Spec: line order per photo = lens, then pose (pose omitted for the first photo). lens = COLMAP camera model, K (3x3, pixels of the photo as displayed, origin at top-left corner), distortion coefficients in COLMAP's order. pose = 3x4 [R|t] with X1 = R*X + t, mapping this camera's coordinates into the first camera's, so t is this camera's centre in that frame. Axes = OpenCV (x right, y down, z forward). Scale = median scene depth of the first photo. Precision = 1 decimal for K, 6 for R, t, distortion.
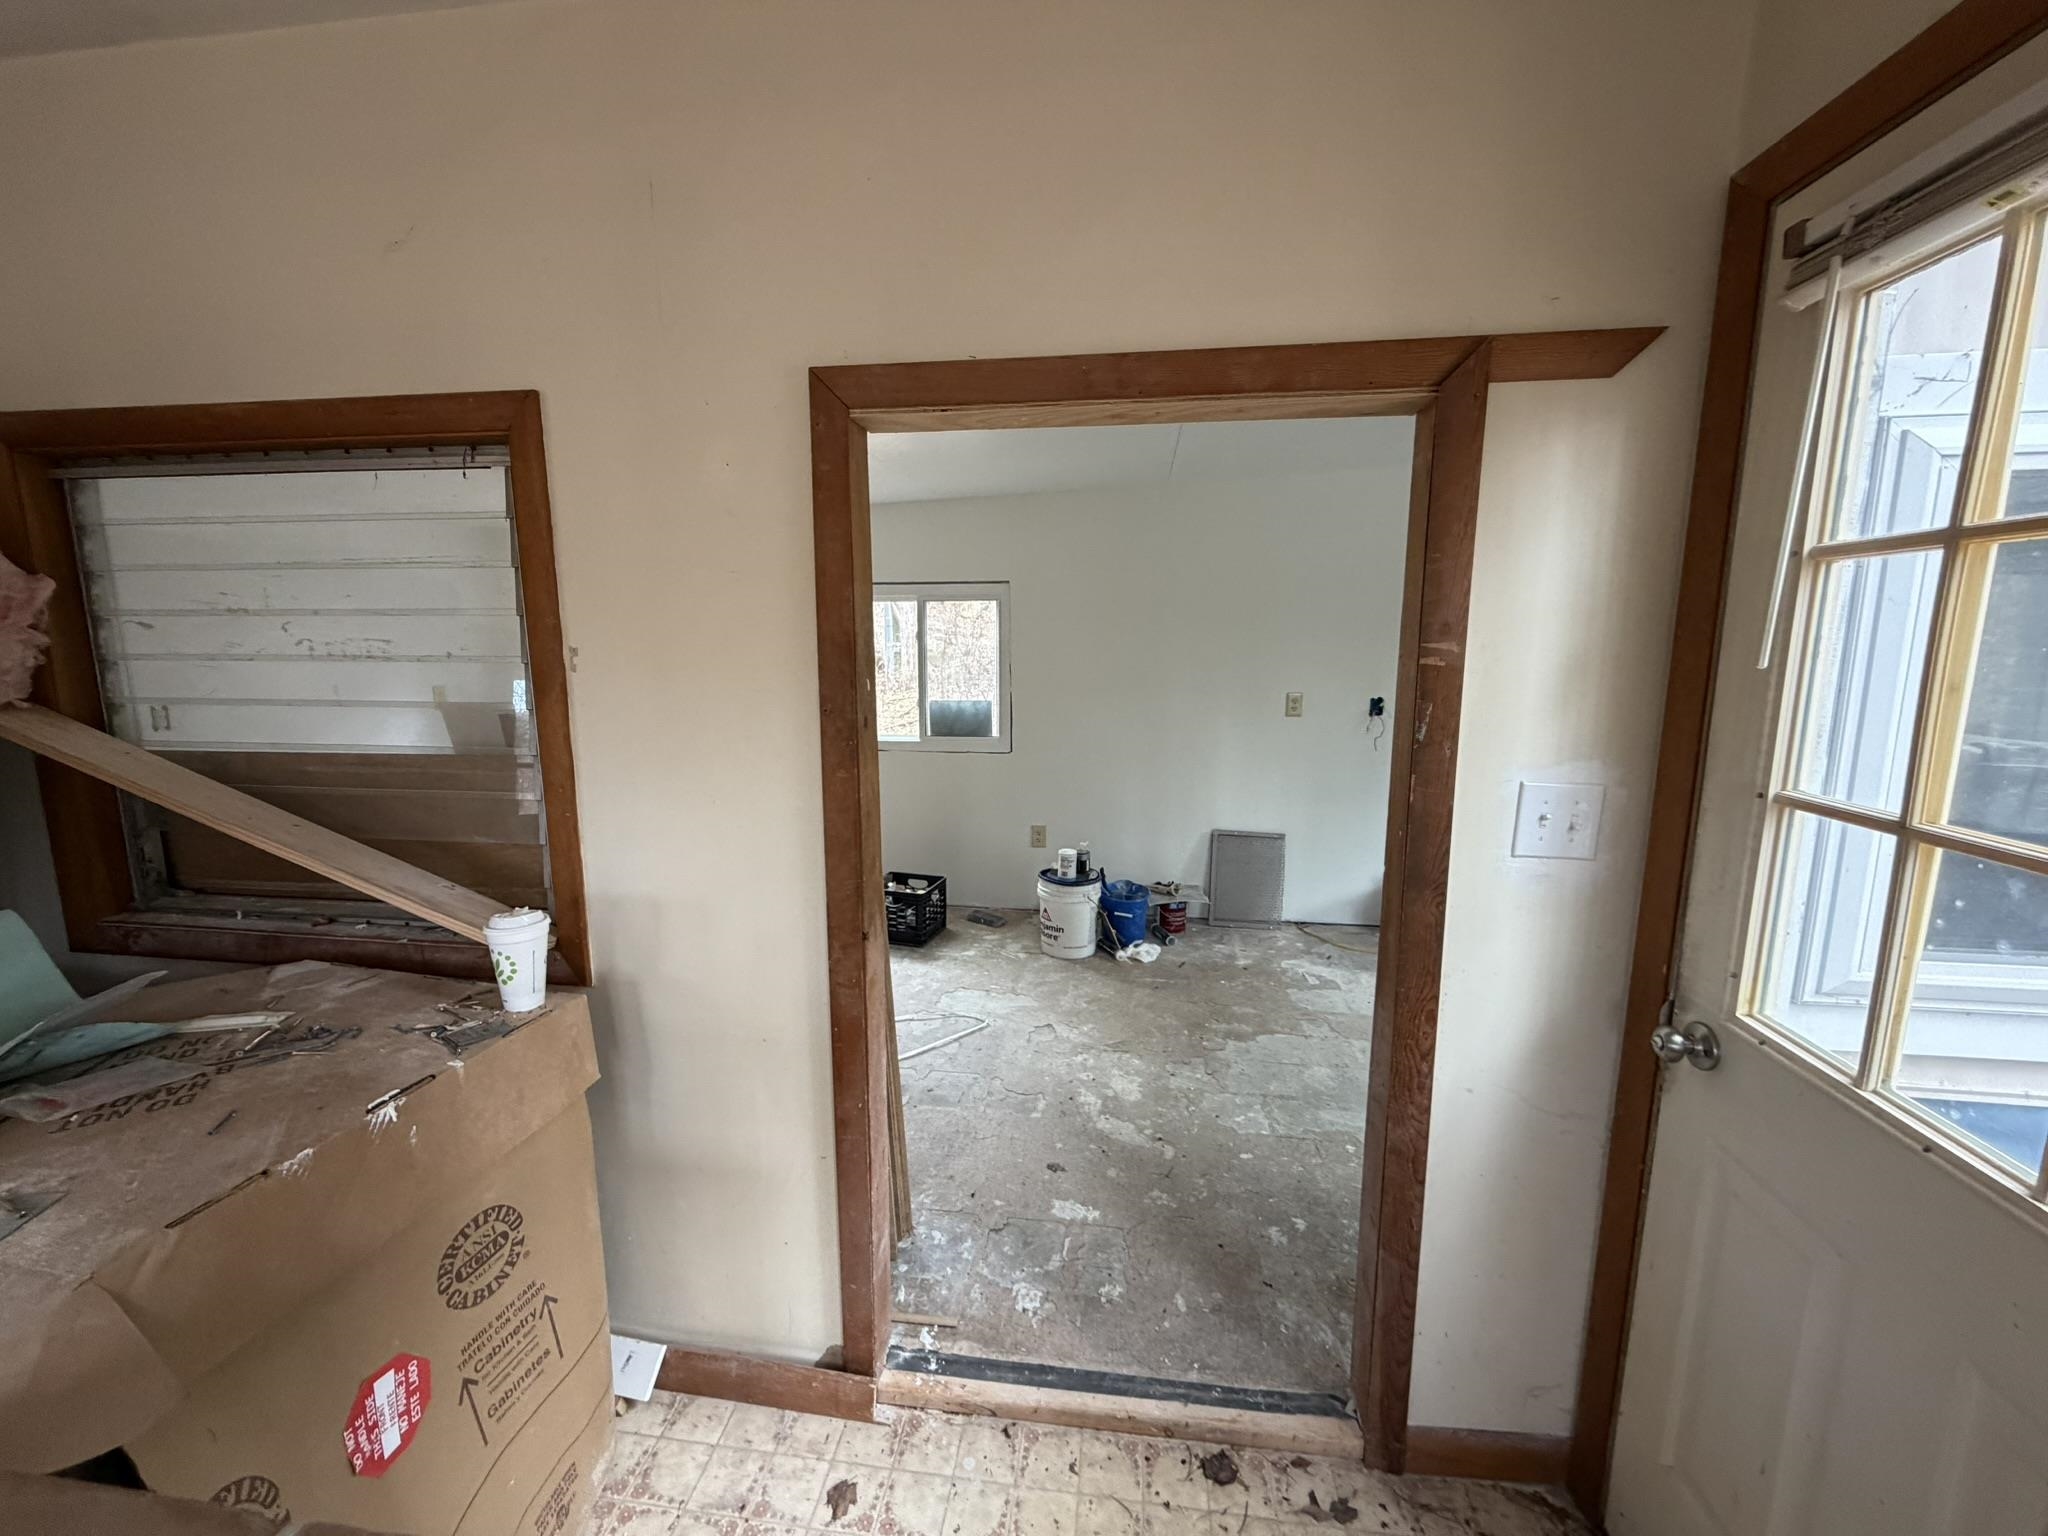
lens RADIAL K [[815.8, 0, 1018.5], [0, 815.8, 770.3], [0, 0, 1]] dist [-0.000643, -0.000021]
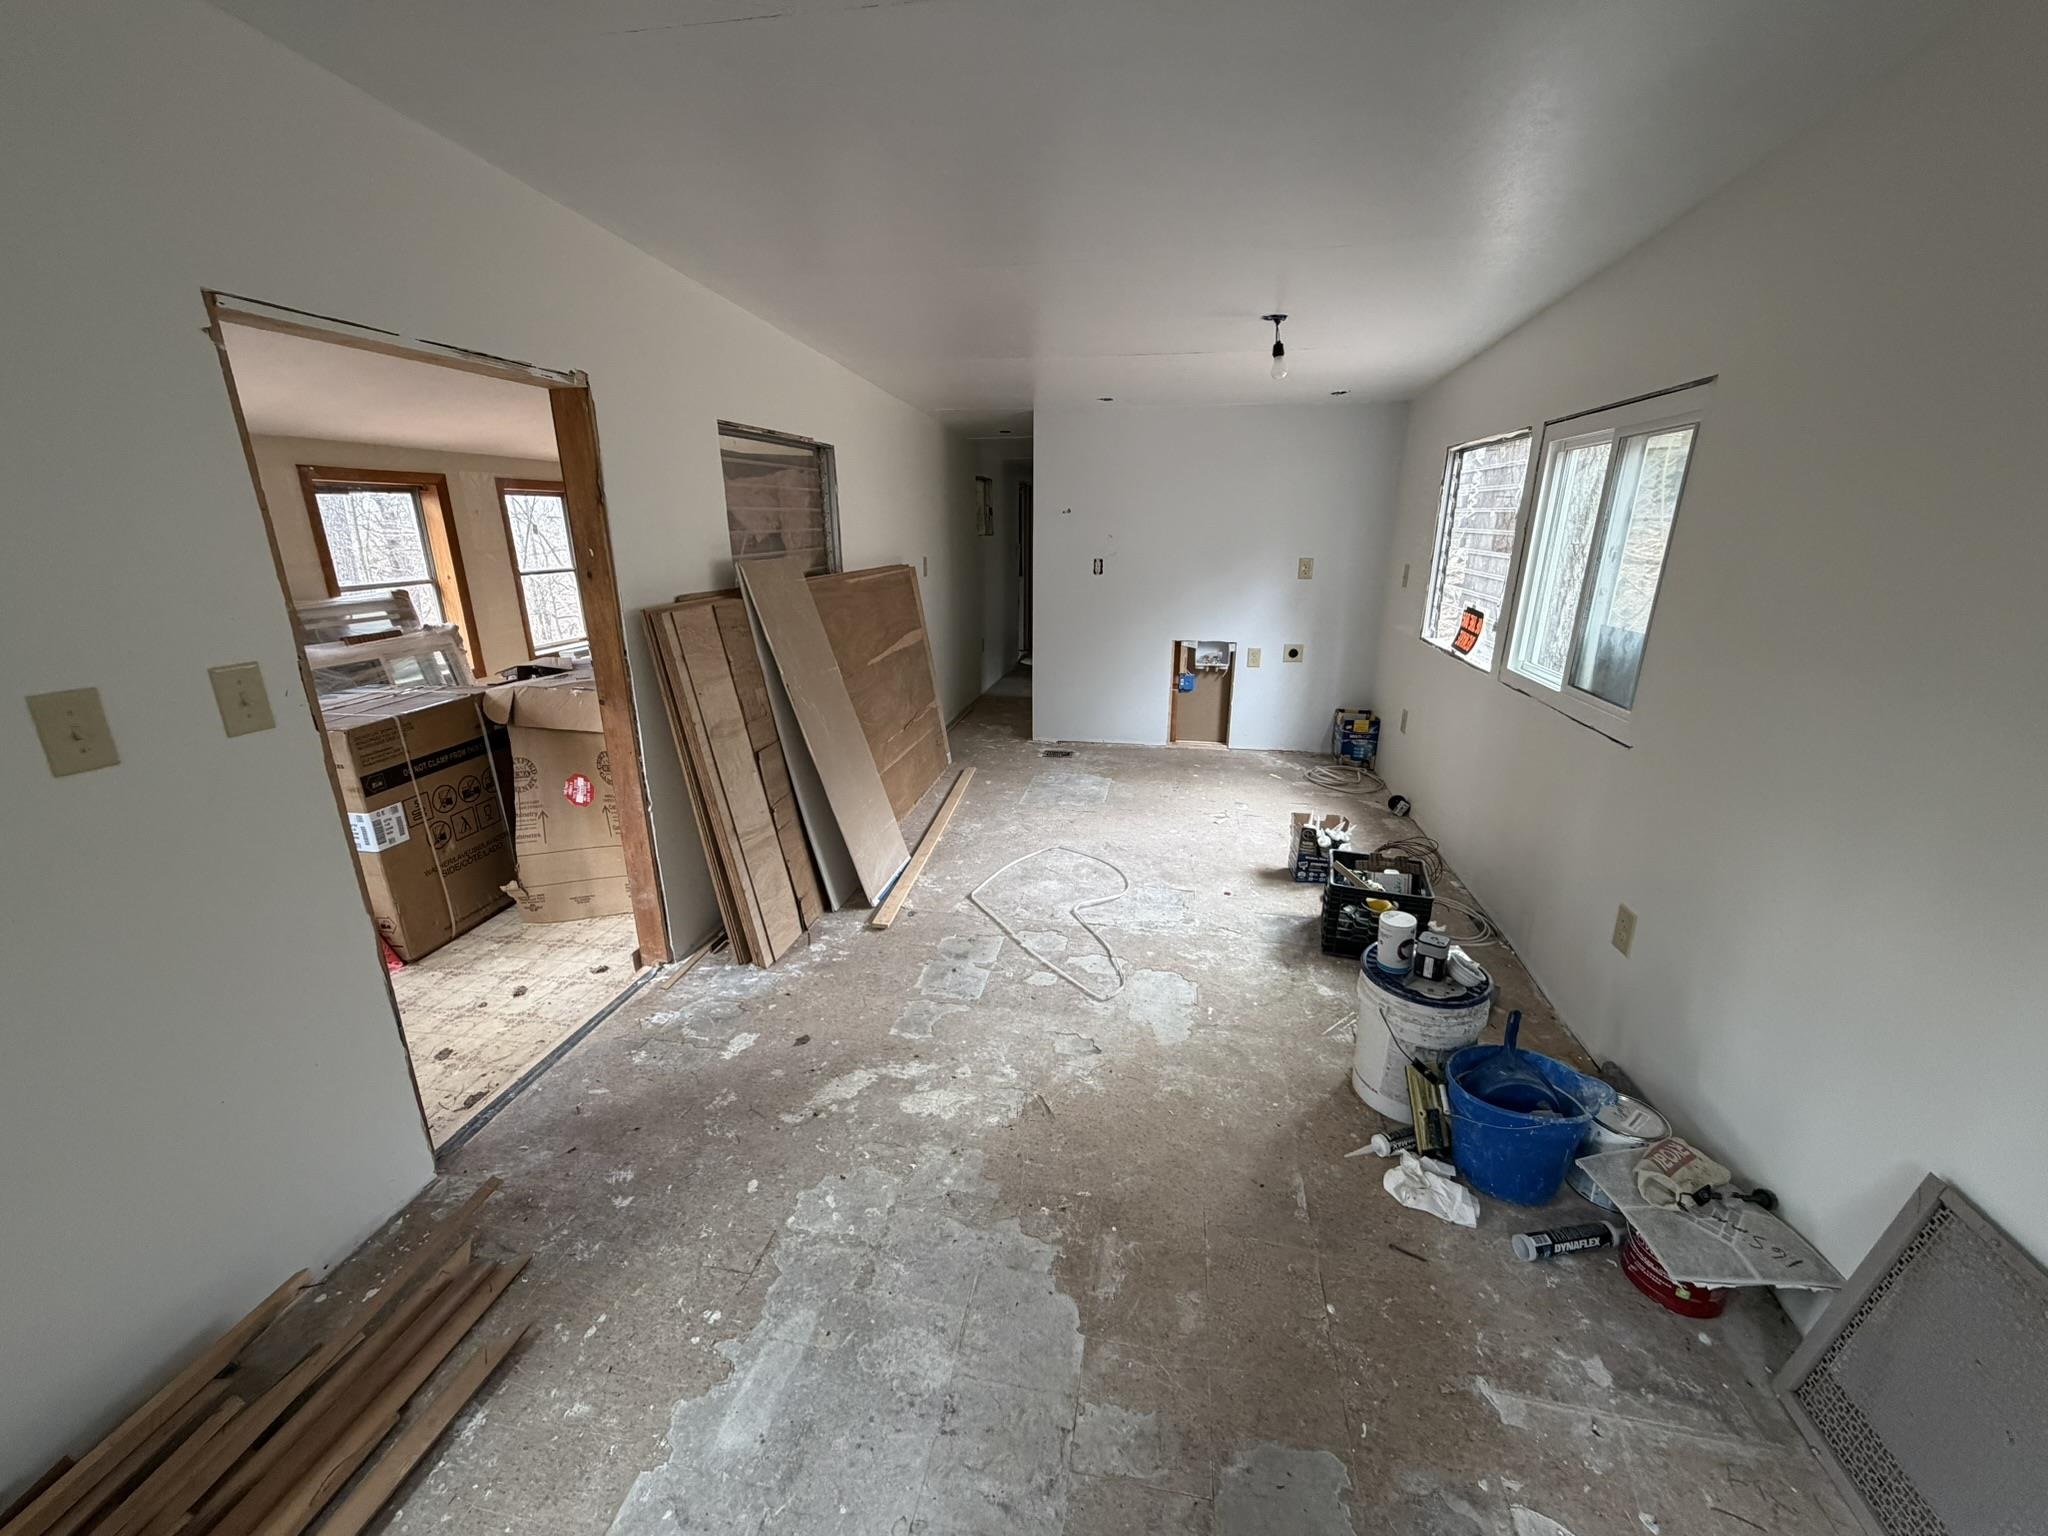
lens RADIAL K [[815.8, 0, 1016.9], [0, 815.8, 776.0], [0, 0, 1]] dist [-0.000643, -0.000021]
pose [[-0.058120, 0.300651, -0.951962, 0.632588], [-0.147772, 0.940478, 0.306046, -0.130931], [0.987312, 0.158461, -0.010232, 0.839815]]
